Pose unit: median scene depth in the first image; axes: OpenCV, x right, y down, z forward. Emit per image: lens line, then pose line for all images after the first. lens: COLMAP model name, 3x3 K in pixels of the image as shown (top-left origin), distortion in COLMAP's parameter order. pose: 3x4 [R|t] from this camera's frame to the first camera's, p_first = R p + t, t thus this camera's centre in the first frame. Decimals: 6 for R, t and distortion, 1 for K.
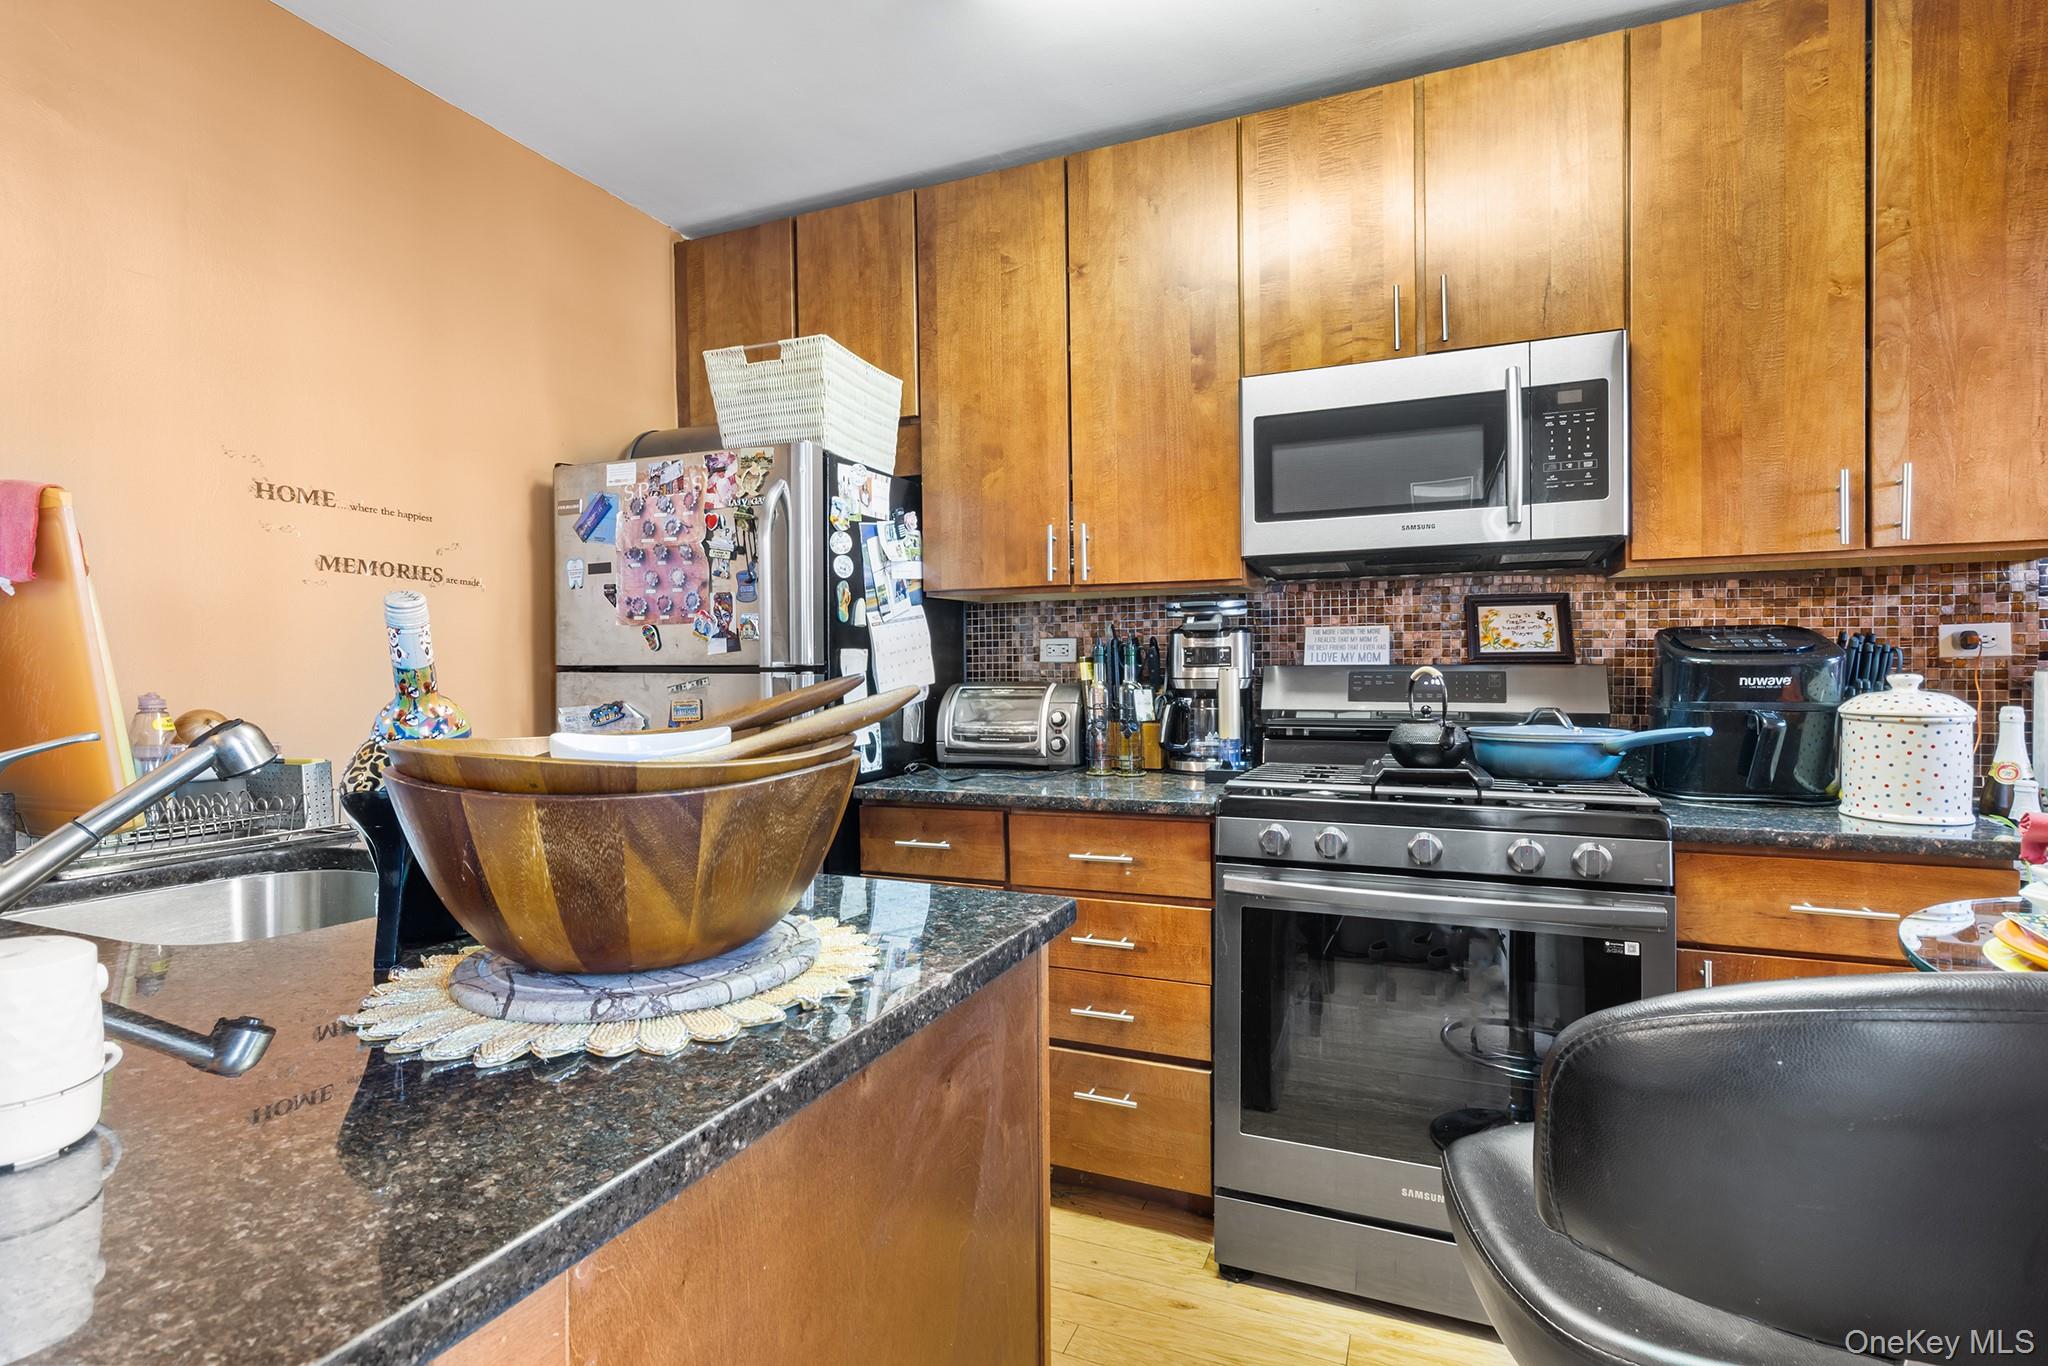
lens RADIAL K [[988.9, 0, 1026.7], [0, 988.9, 678.0], [0, 0, 1]] dist [0.002511, 0.000926]
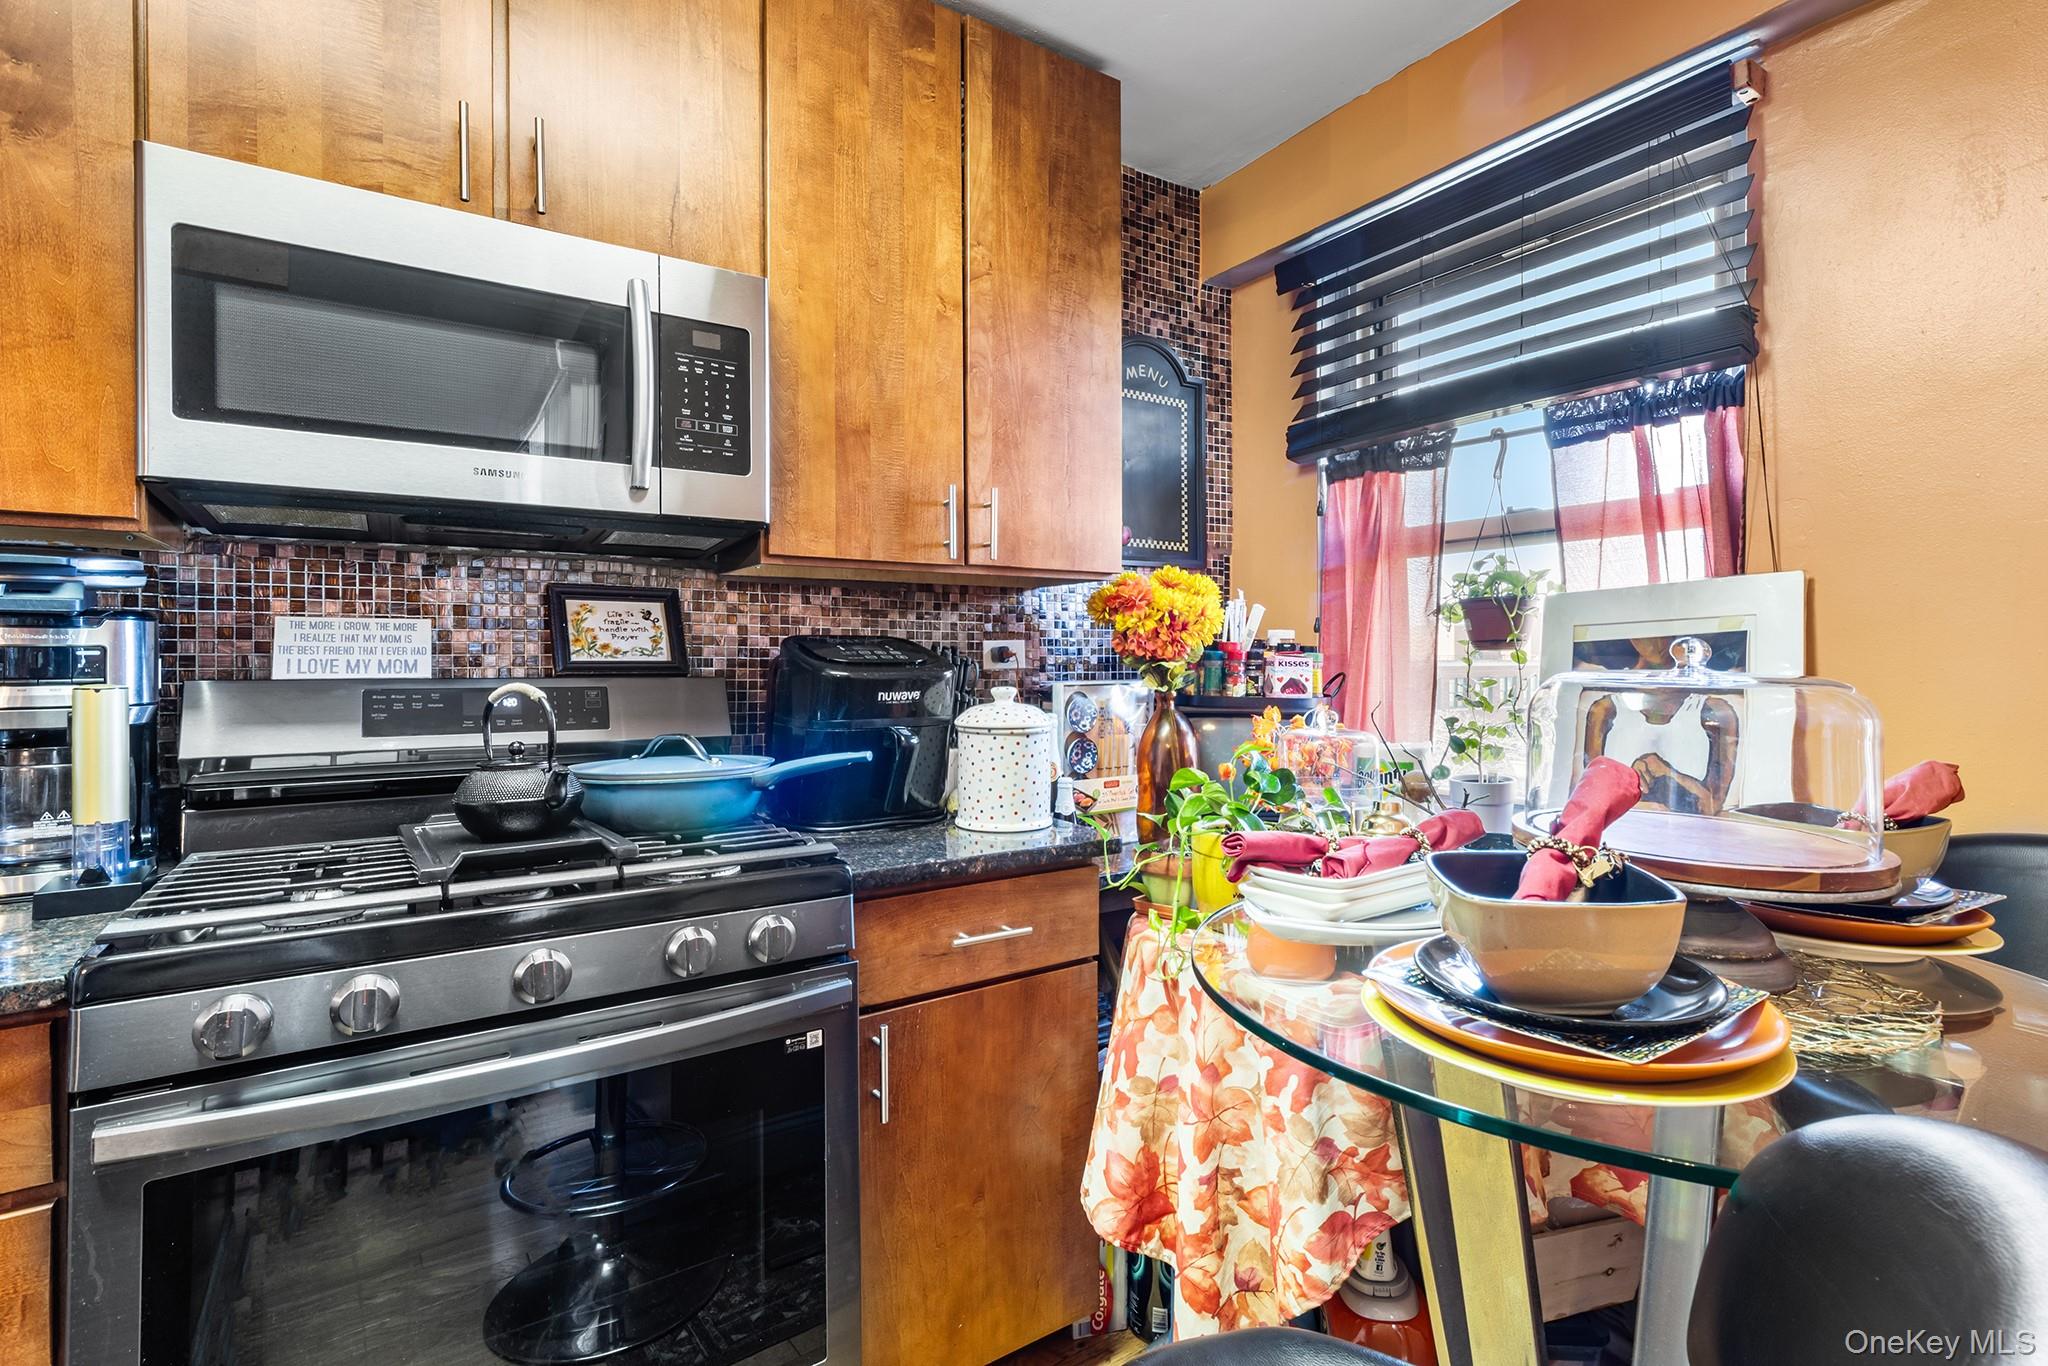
lens RADIAL K [[948.5, 0, 1055.2], [0, 948.5, 656.7], [0, 0, 1]] dist [0.003759, -0.002306]
pose [[0.532813, 0.011433, 0.846156, 0.057321], [0.009206, 0.999771, -0.019306, -0.013811], [-0.846183, 0.018077, 0.532586, 0.360797]]
